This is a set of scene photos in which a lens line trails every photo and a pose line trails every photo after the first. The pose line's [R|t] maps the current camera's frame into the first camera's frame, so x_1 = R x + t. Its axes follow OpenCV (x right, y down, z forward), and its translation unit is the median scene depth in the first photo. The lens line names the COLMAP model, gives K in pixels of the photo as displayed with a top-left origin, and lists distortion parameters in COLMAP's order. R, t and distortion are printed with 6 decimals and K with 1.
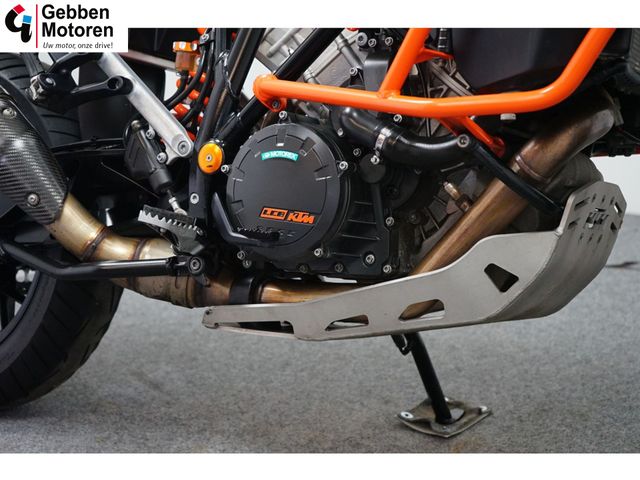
lens RADIAL K [[1164.1, 0, 317.9], [0, 1164.1, 236.8], [0, 0, 1]] dist [-0.038692, 0.000000]
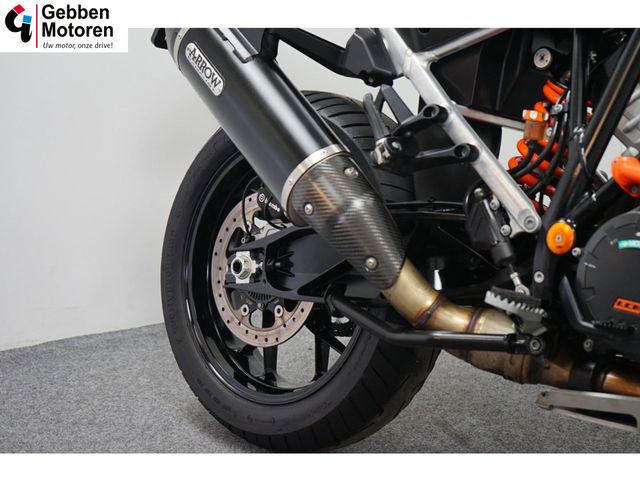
lens RADIAL K [[1211.0, 0, 320.9], [0, 1211.0, 242.2], [0, 0, 1]] dist [-0.042829, 0.000000]
pose [[0.978584, 0.066469, -0.194823, -0.087738], [-0.061071, 0.997568, 0.033594, -0.082854], [0.196582, -0.020977, 0.980263, -0.021888]]
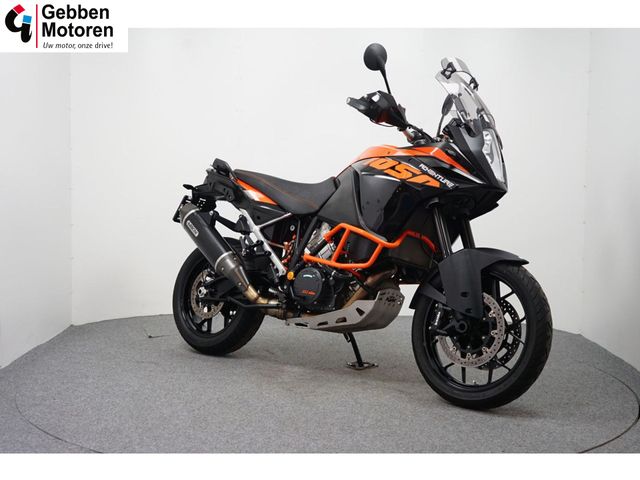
lens RADIAL K [[903.6, 0, 319.3], [0, 903.6, 240.9], [0, 0, 1]] dist [-0.021947, 0.000000]
pose [[0.989039, 0.067544, -0.131301, 0.335422], [-0.084071, 0.988626, -0.124700, 0.156642], [0.121385, 0.134372, 0.983468, -1.644169]]
